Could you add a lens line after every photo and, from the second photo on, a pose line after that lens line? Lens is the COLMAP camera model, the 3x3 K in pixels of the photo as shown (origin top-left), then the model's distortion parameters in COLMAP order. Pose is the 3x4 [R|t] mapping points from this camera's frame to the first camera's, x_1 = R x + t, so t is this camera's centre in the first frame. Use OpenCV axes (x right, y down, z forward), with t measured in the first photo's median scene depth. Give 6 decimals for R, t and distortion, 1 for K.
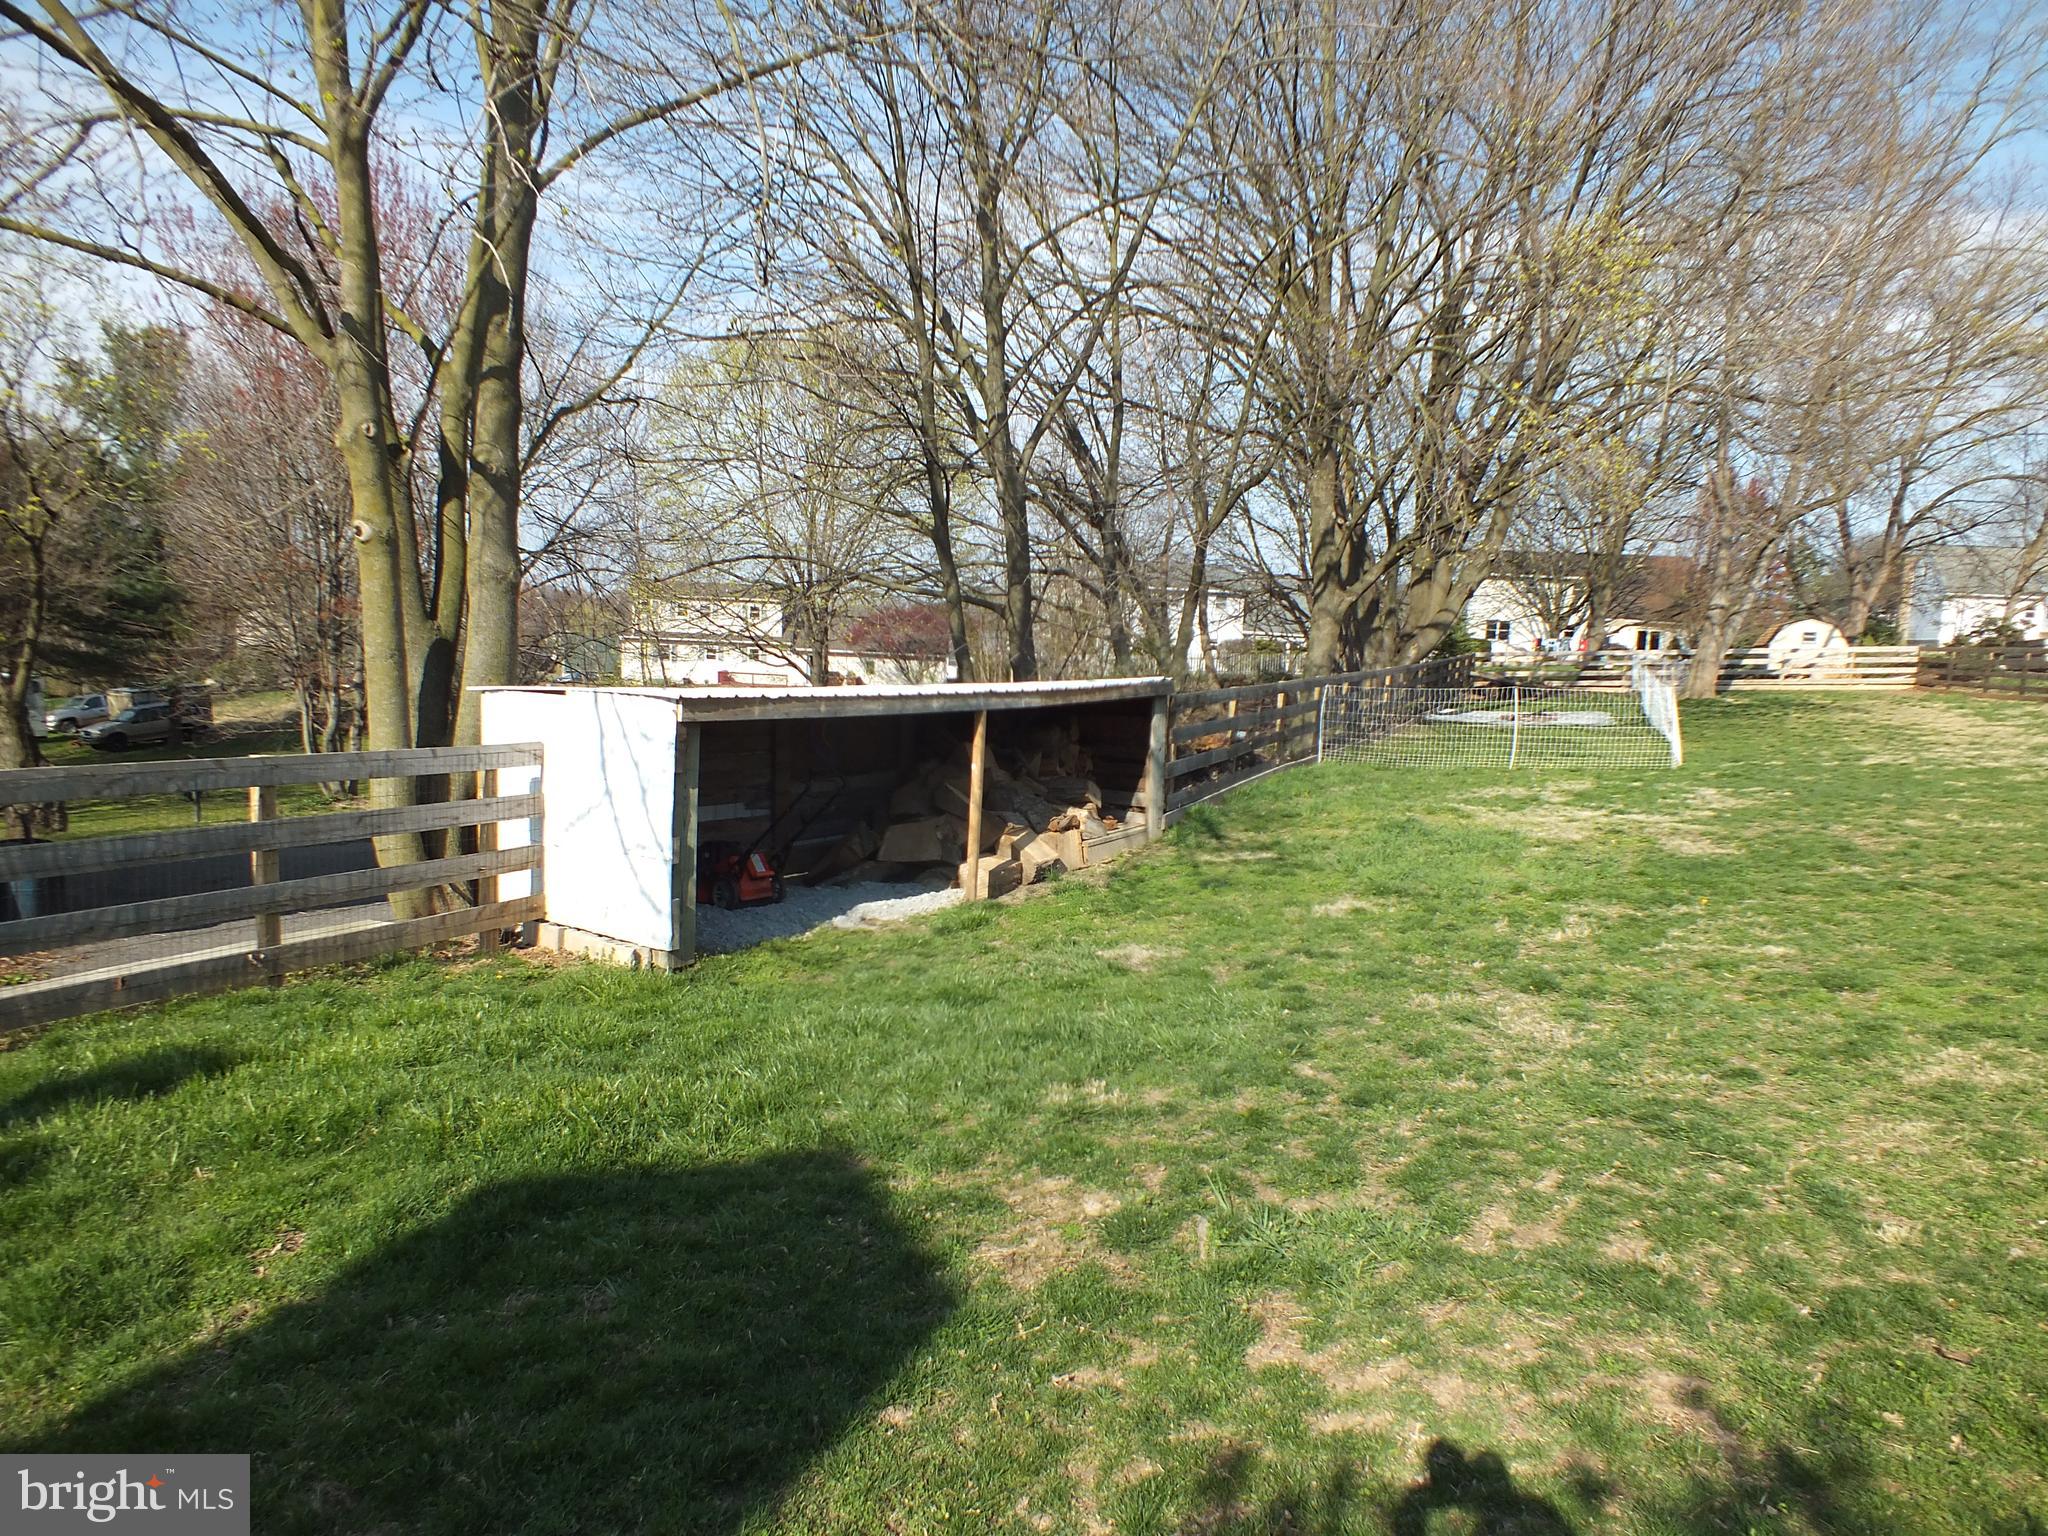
lens RADIAL K [[1304.6, 0, 1029.7], [0, 1304.6, 798.7], [0, 0, 1]] dist [-0.080831, 0.036490]
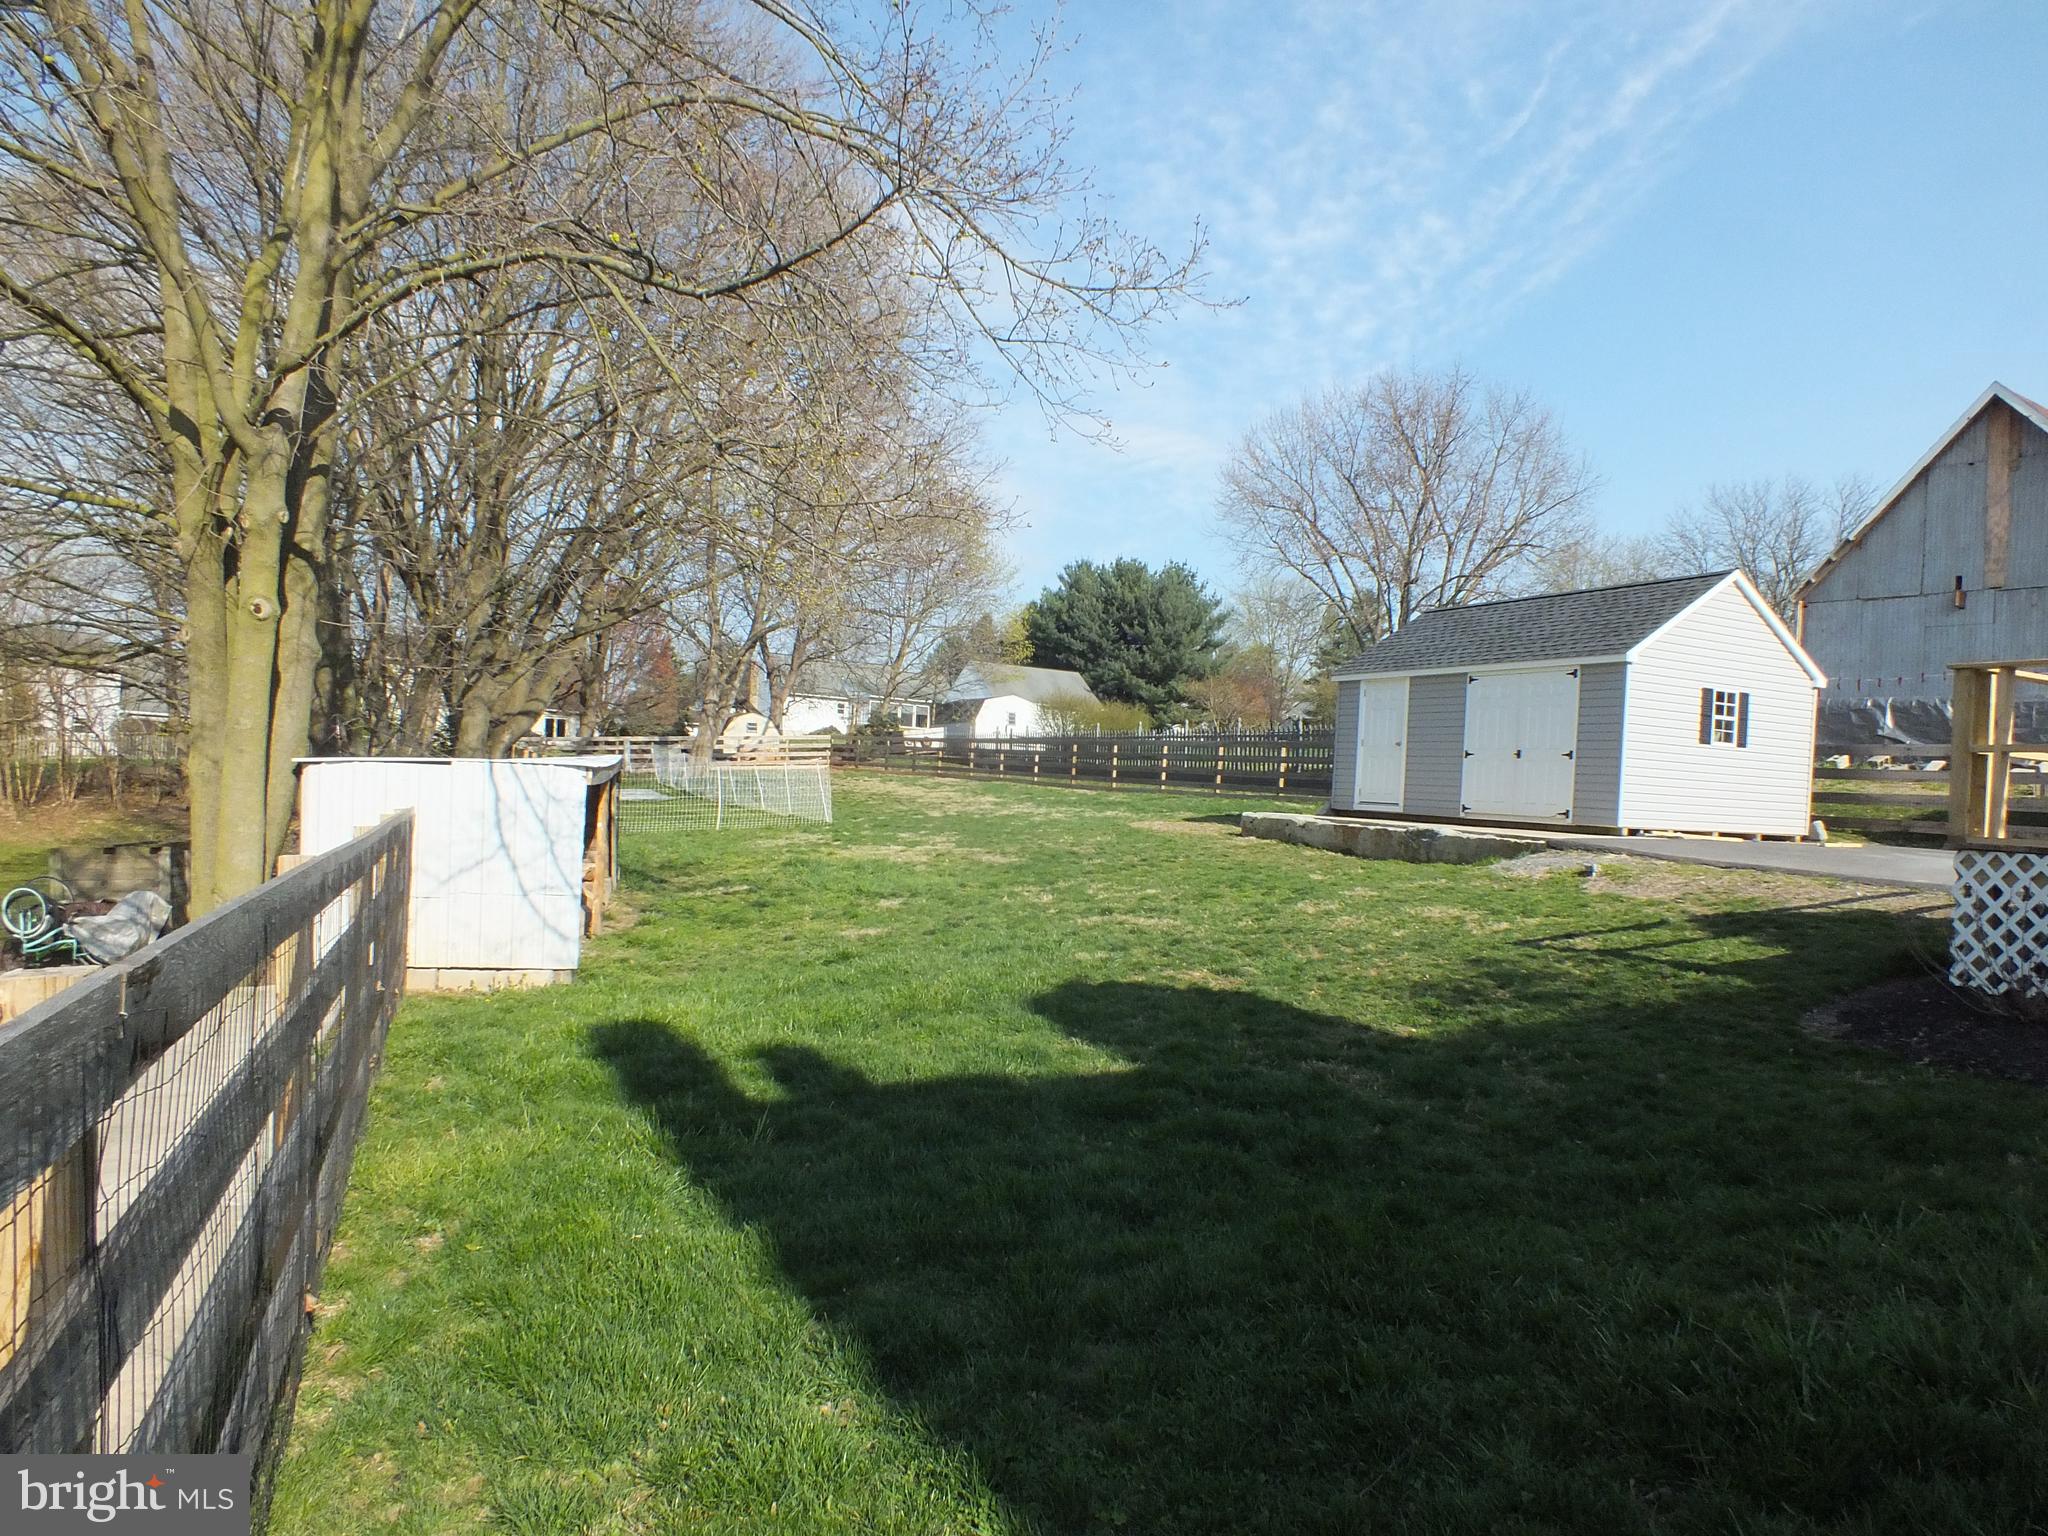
lens RADIAL K [[1304.6, 0, 1014.9], [0, 1304.6, 775.3], [0, 0, 1]] dist [-0.080831, 0.036490]
pose [[0.662095, -0.006311, 0.749393, -0.175826], [0.069519, 0.996170, -0.053031, 0.005128], [-0.746188, 0.087208, 0.659998, -0.028250]]
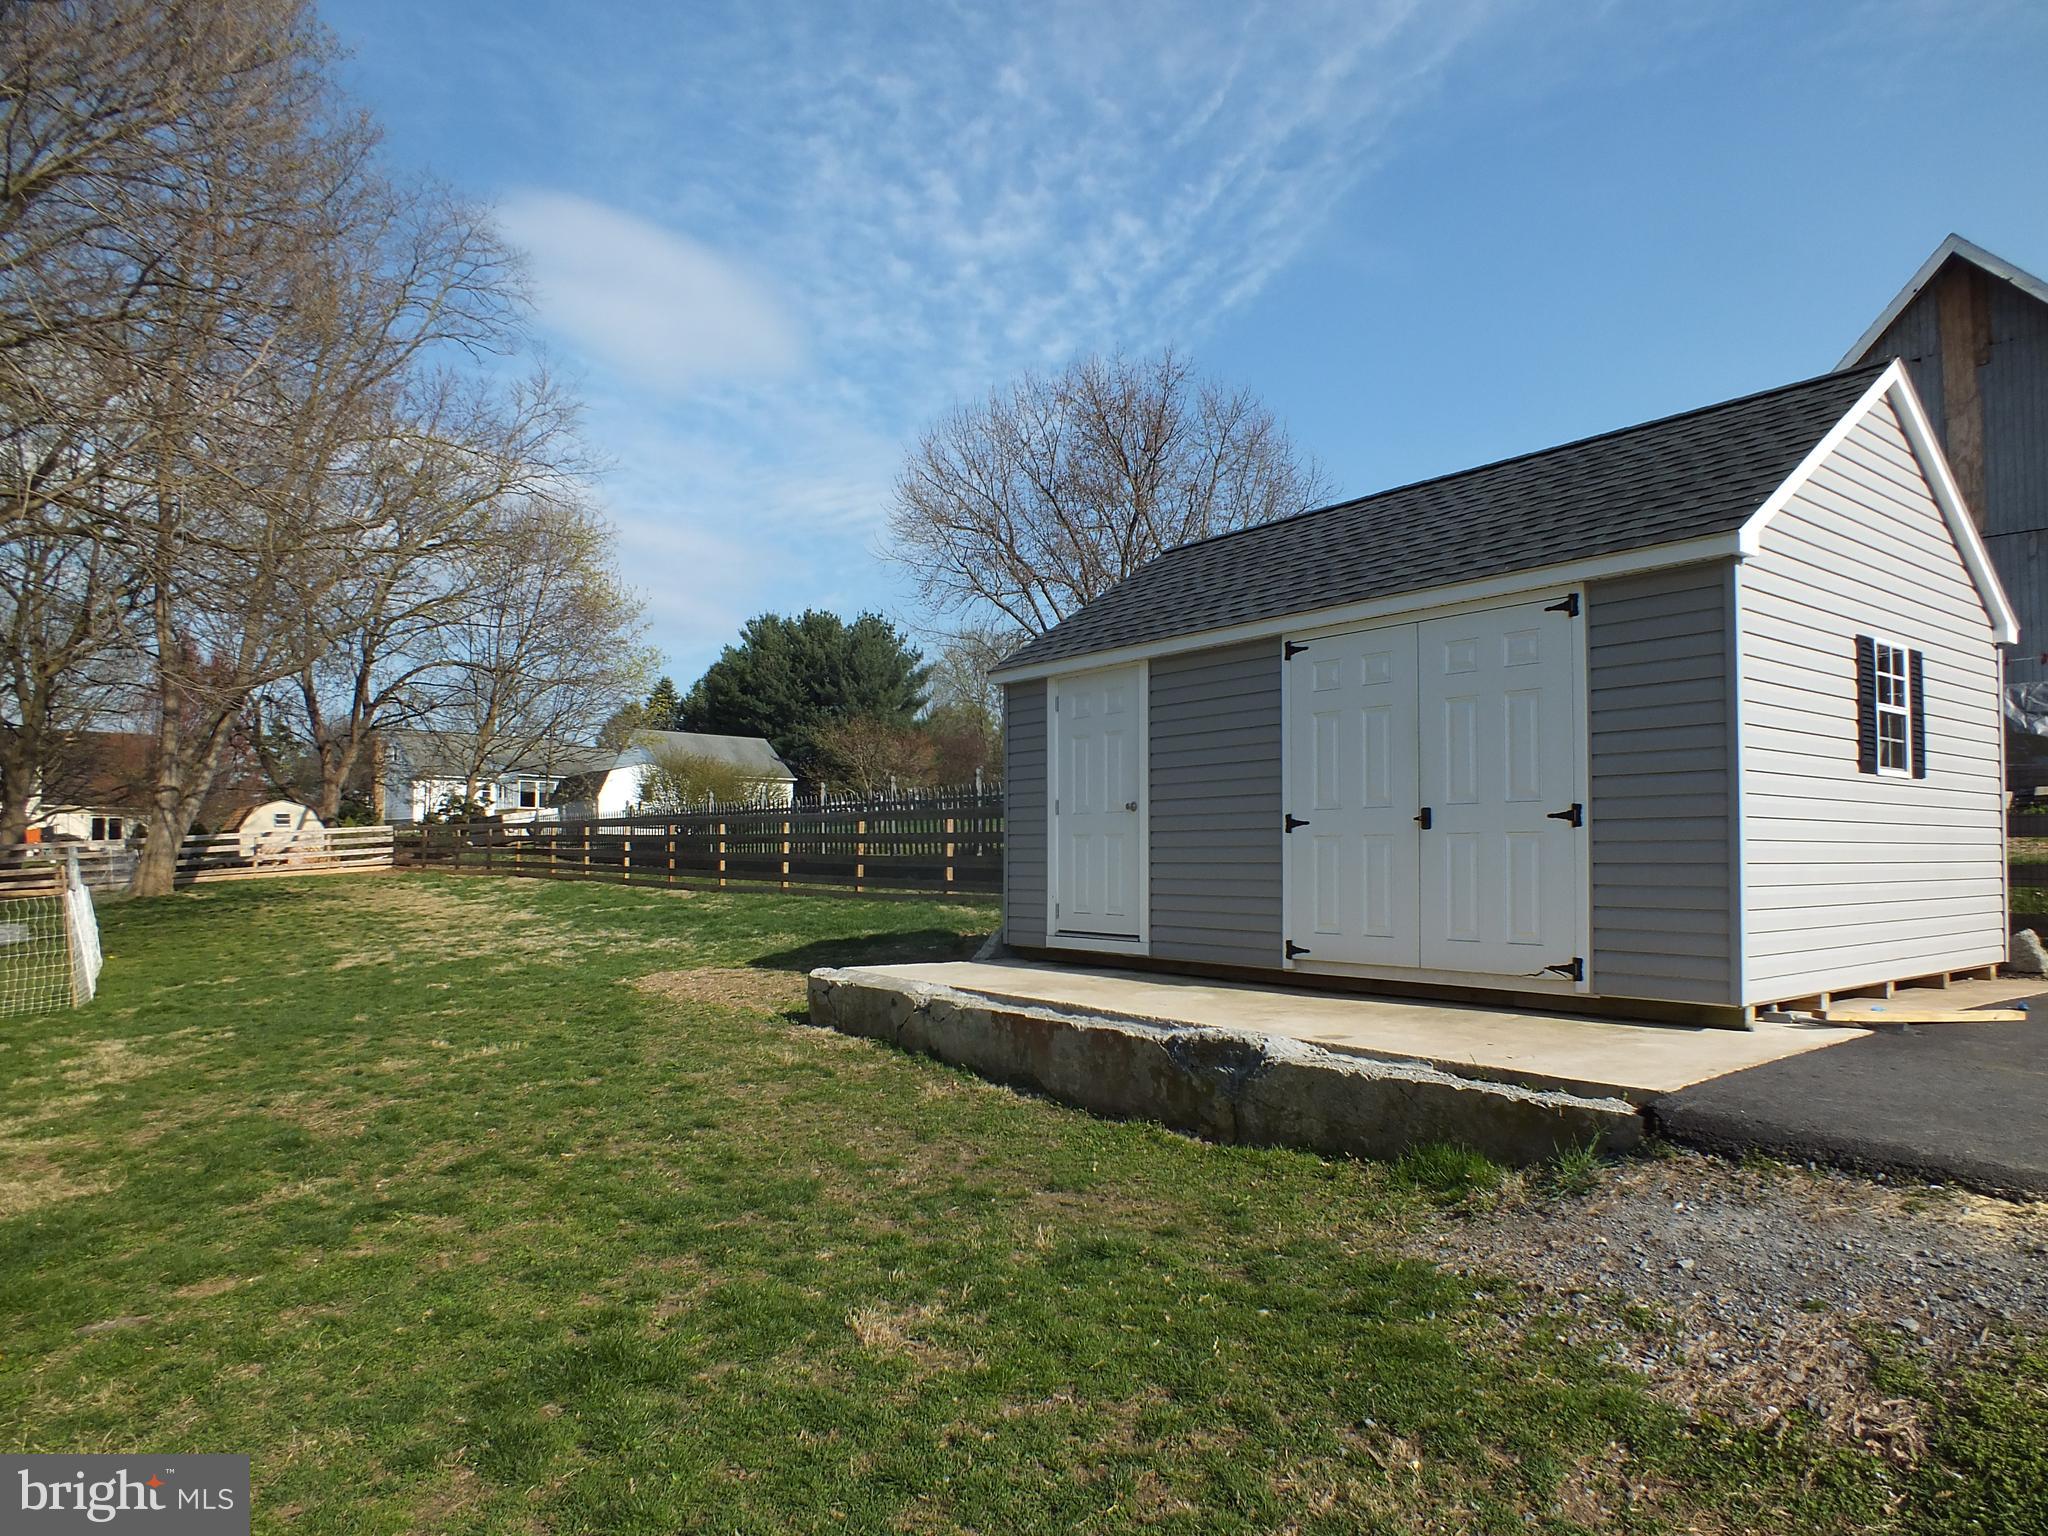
lens RADIAL K [[1304.6, 0, 1037.0], [0, 1304.6, 808.1], [0, 0, 1]] dist [-0.080831, 0.036490]
pose [[0.477476, -0.011125, 0.878574, 0.064349], [0.130462, 0.989734, -0.058369, -0.010149], [-0.868905, 0.142490, 0.474025, 0.085231]]
